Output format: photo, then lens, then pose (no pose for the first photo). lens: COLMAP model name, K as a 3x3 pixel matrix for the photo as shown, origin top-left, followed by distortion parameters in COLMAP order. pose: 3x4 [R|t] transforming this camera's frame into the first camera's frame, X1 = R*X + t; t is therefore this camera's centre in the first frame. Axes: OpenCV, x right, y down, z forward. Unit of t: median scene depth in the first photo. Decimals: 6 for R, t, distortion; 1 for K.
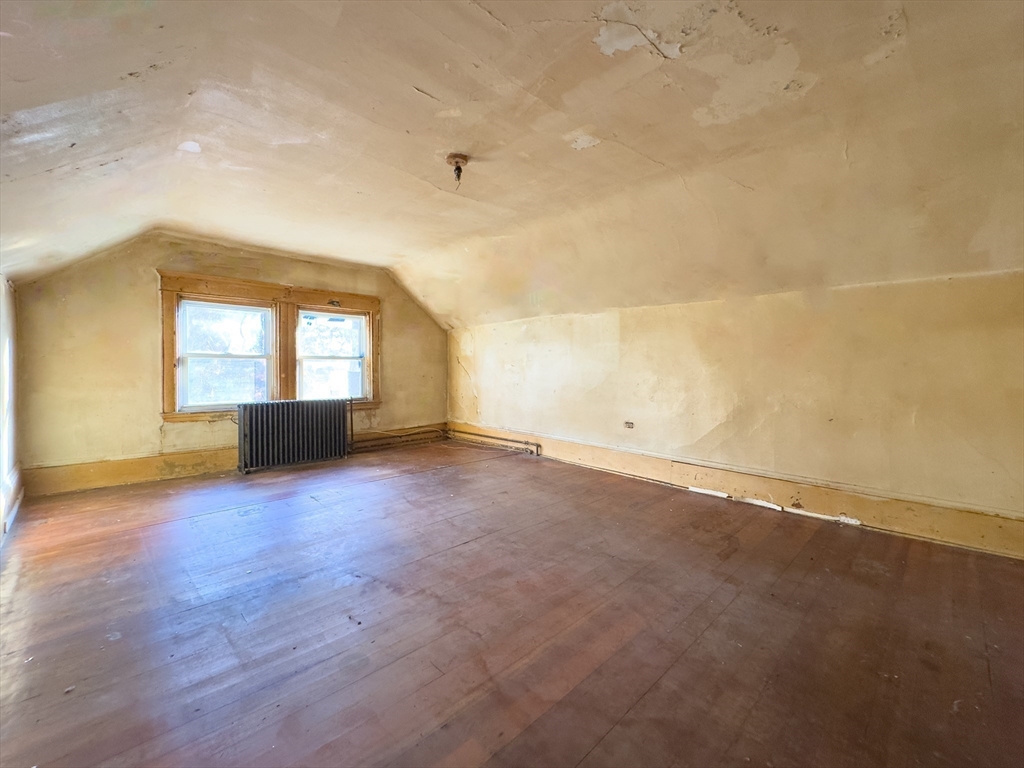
lens RADIAL K [[416.2, 0, 519.1], [0, 416.2, 380.7], [0, 0, 1]] dist [-0.003323, 0.000932]
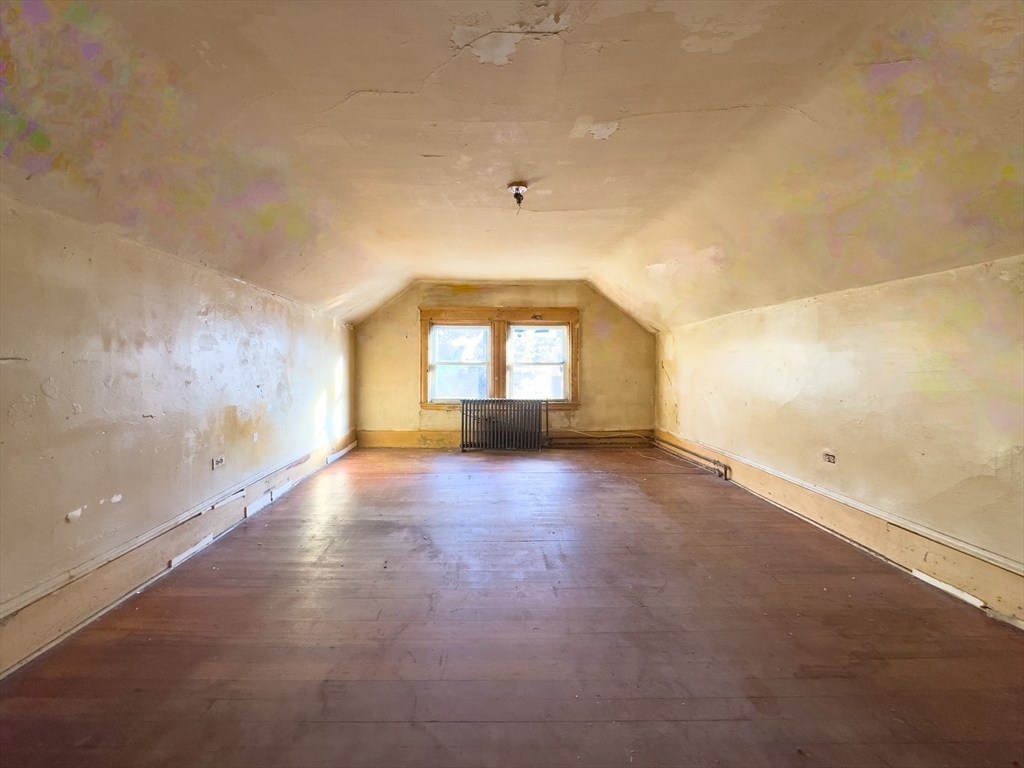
lens RADIAL K [[416.2, 0, 520.6], [0, 416.2, 377.5], [0, 0, 1]] dist [-0.003323, 0.000932]
pose [[0.736535, 0.017941, -0.676161, 0.343779], [-0.023544, 0.999722, 0.000880, -0.018586], [0.675989, 0.015272, 0.736753, 0.118862]]
